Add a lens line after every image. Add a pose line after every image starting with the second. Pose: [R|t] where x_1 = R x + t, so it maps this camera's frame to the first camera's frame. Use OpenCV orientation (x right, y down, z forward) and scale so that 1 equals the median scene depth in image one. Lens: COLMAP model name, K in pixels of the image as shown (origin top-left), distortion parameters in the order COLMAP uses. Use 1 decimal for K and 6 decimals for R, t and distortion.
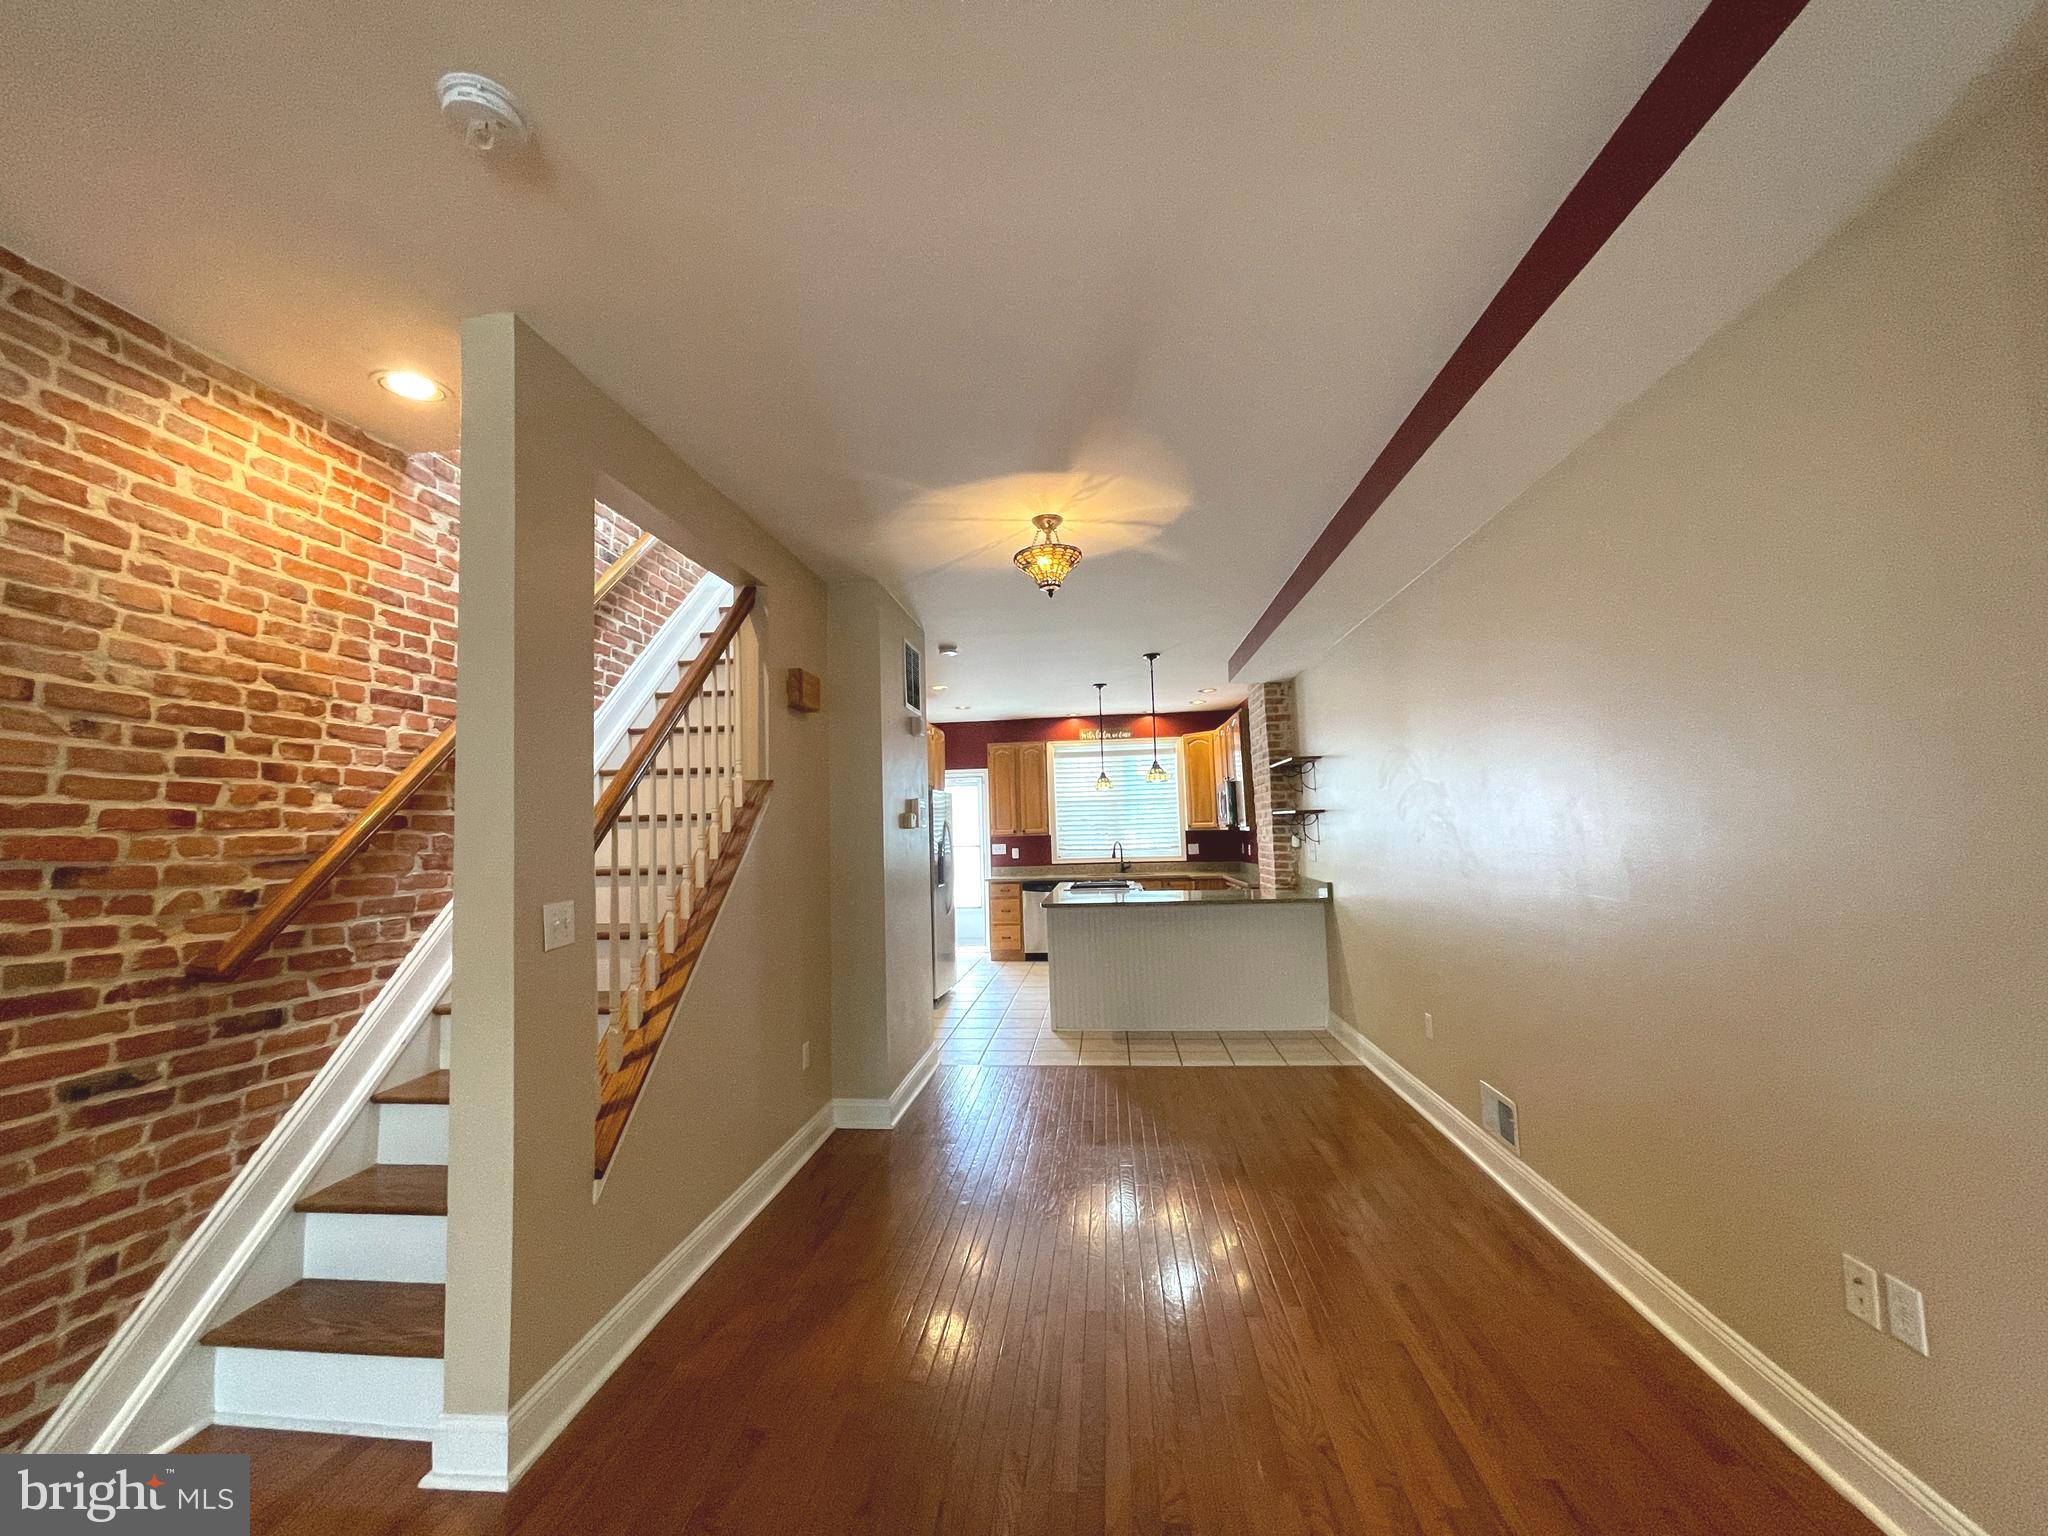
lens RADIAL K [[829.1, 0, 1014.7], [0, 829.1, 756.9], [0, 0, 1]] dist [-0.003497, 0.000941]
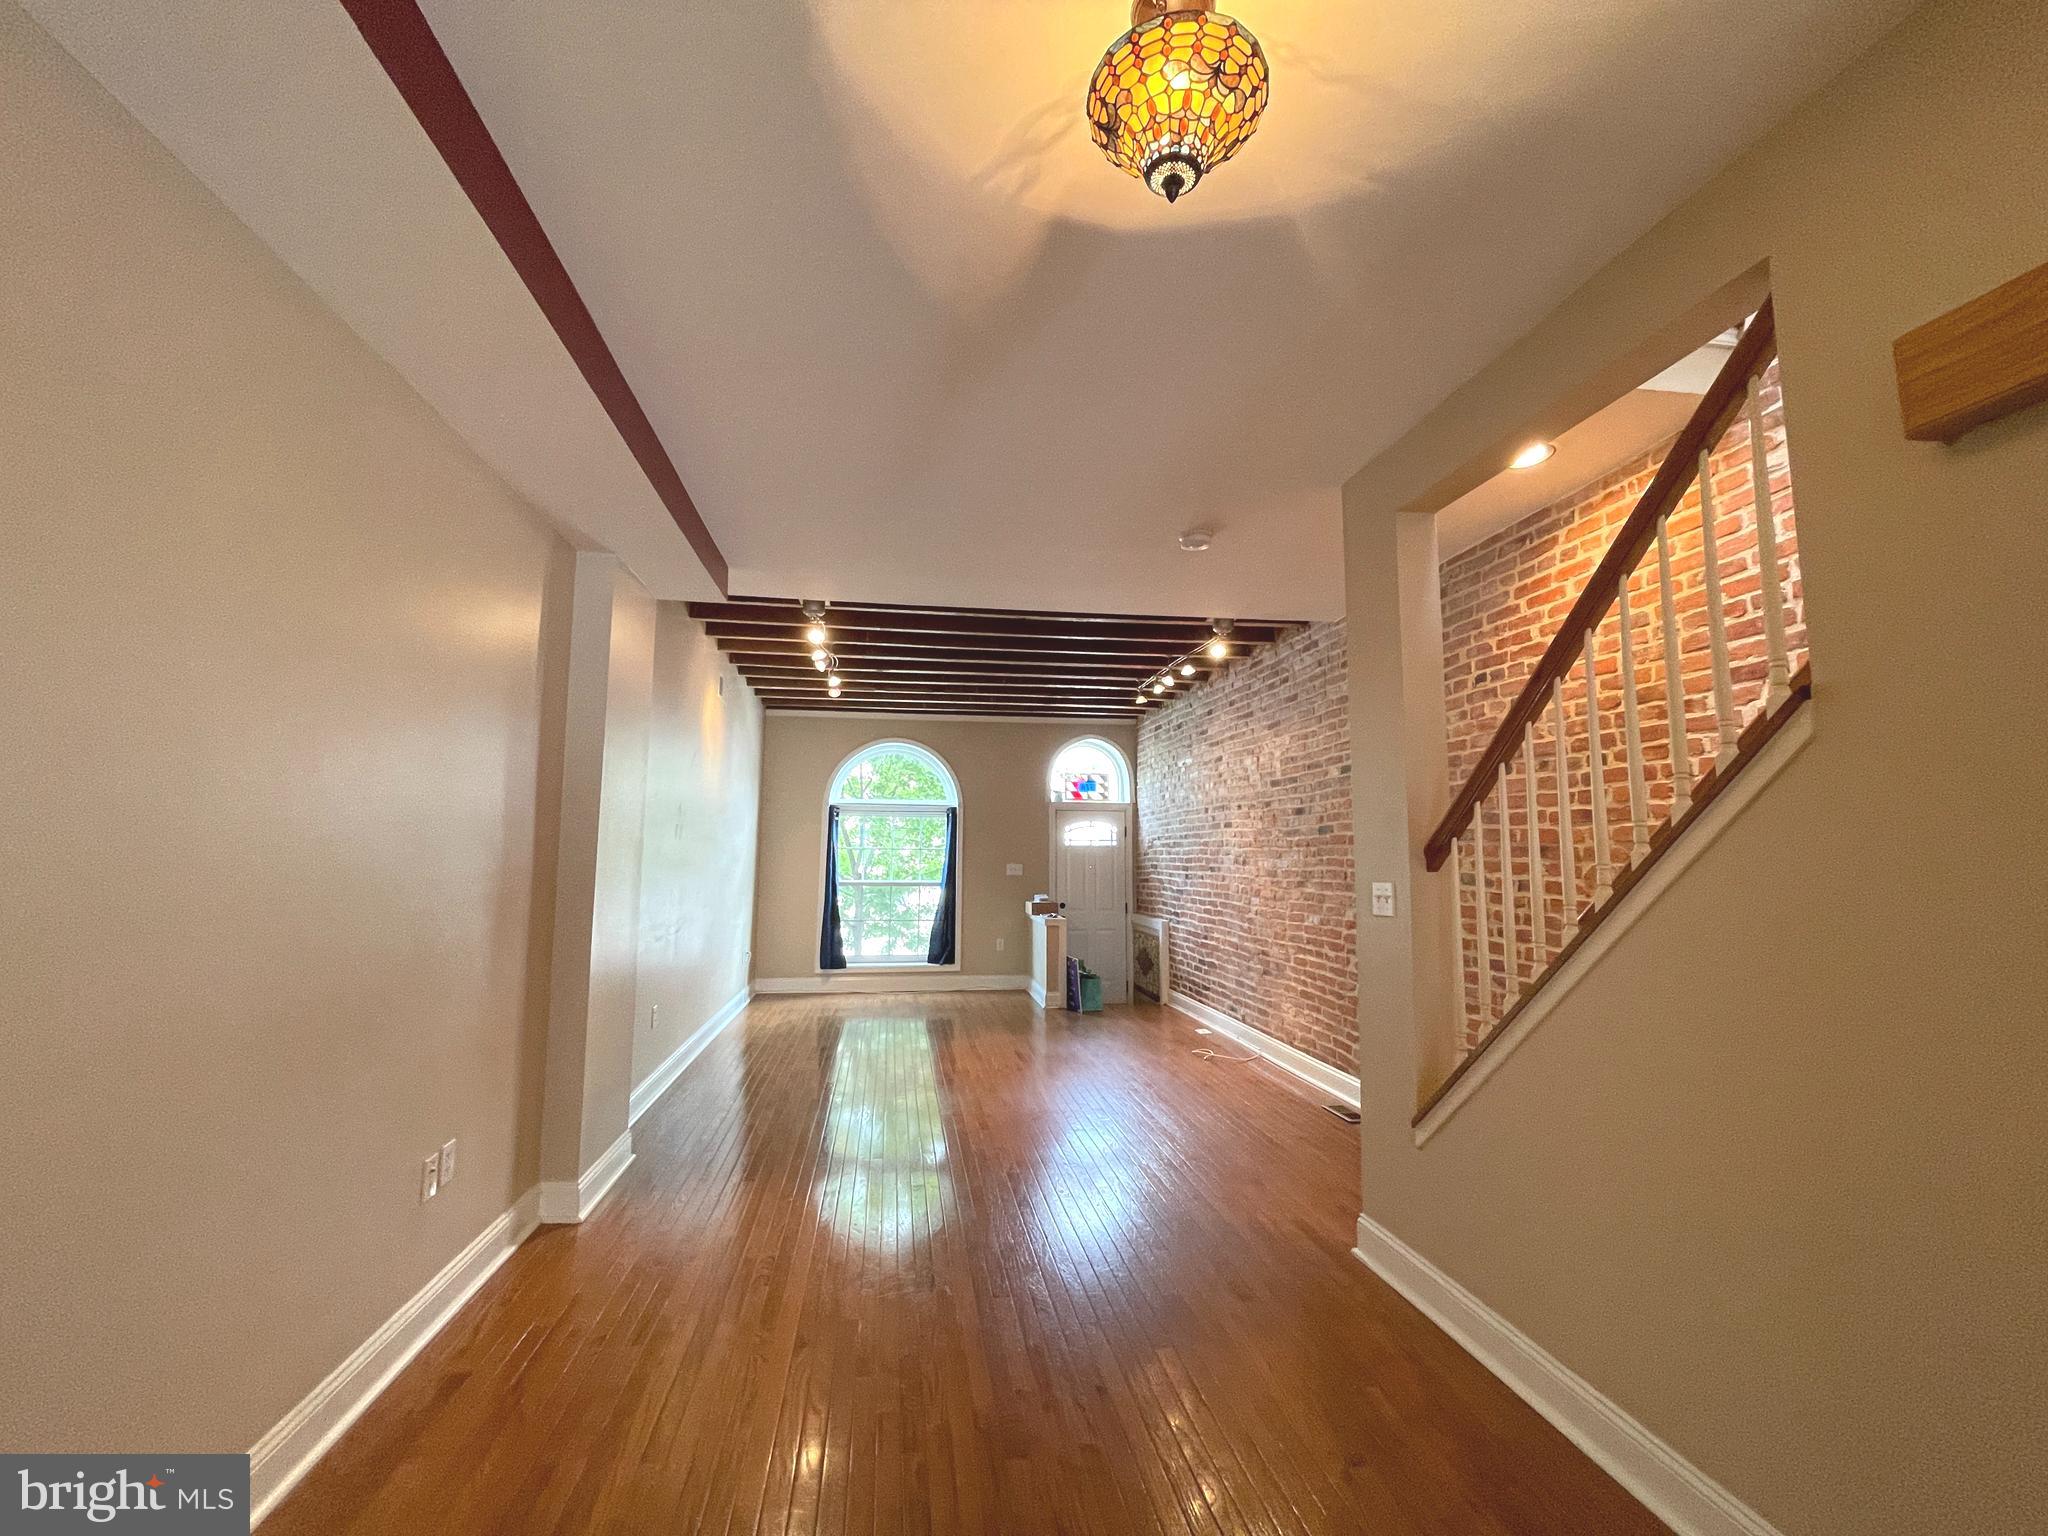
lens RADIAL K [[829.1, 0, 1014.4], [0, 829.1, 754.0], [0, 0, 1]] dist [-0.003497, 0.000941]
pose [[-0.966842, -0.009886, -0.255183, 0.089273], [0.042039, 0.979457, -0.197223, 0.055194], [0.251891, -0.201411, -0.946565, 0.551853]]
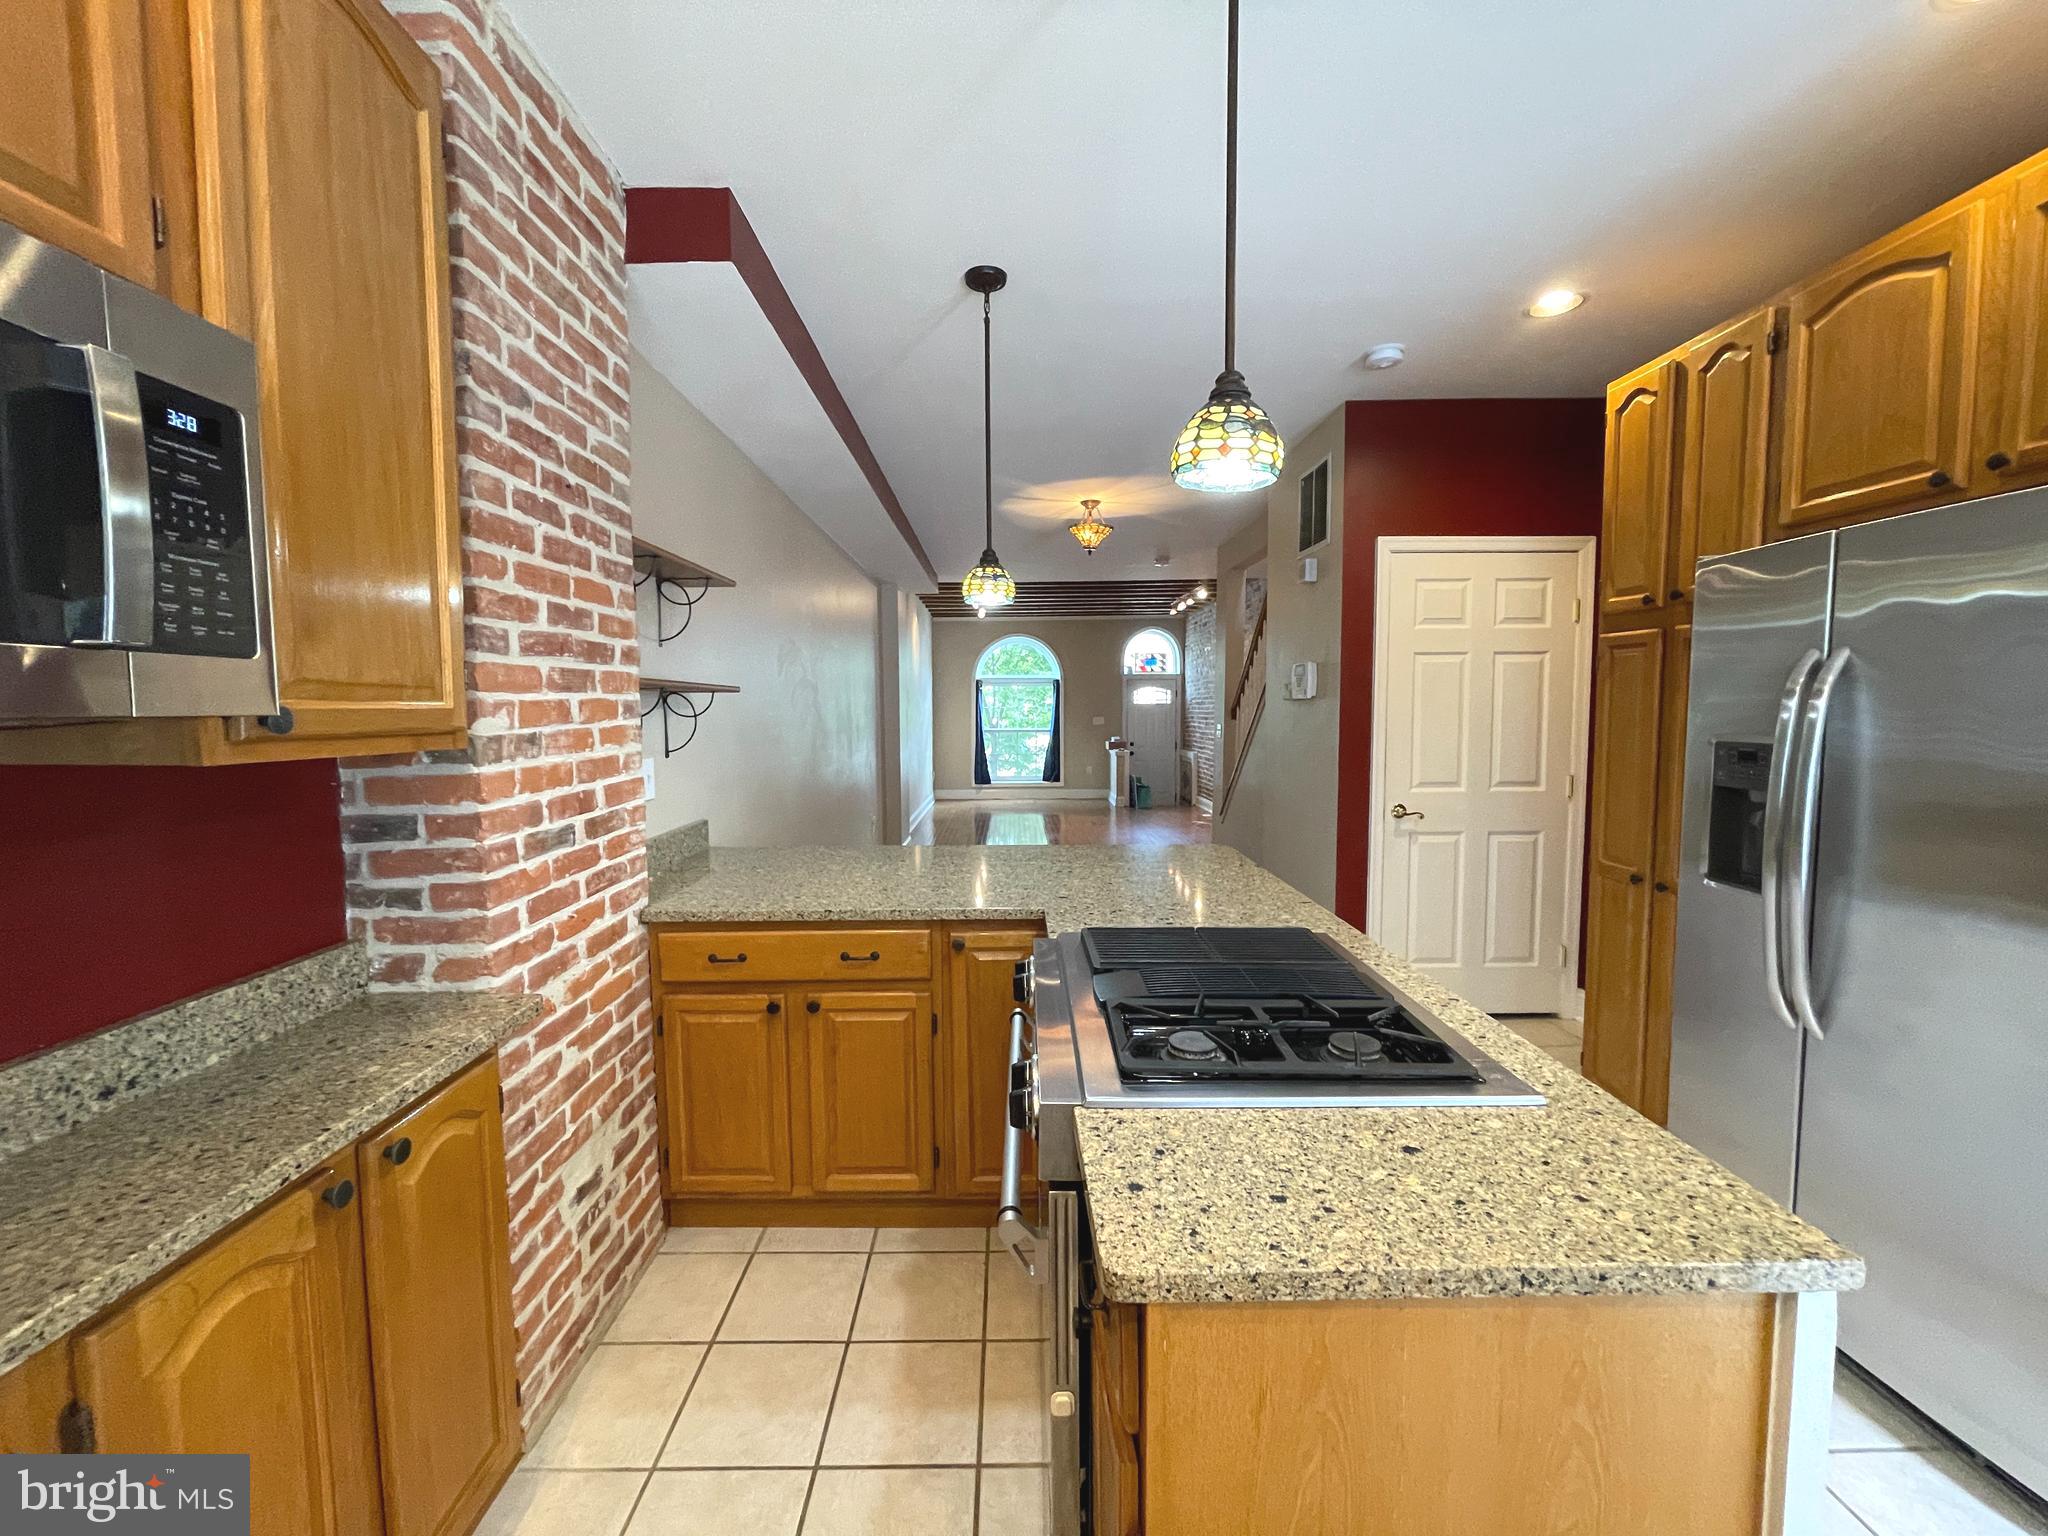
lens RADIAL K [[829.1, 0, 1017.1], [0, 829.1, 765.7], [0, 0, 1]] dist [-0.003497, 0.000941]
pose [[-0.992316, 0.042192, -0.116312, 0.174310], [0.044047, 0.998939, -0.013424, 0.098371], [0.115622, -0.018444, -0.993122, 1.174400]]
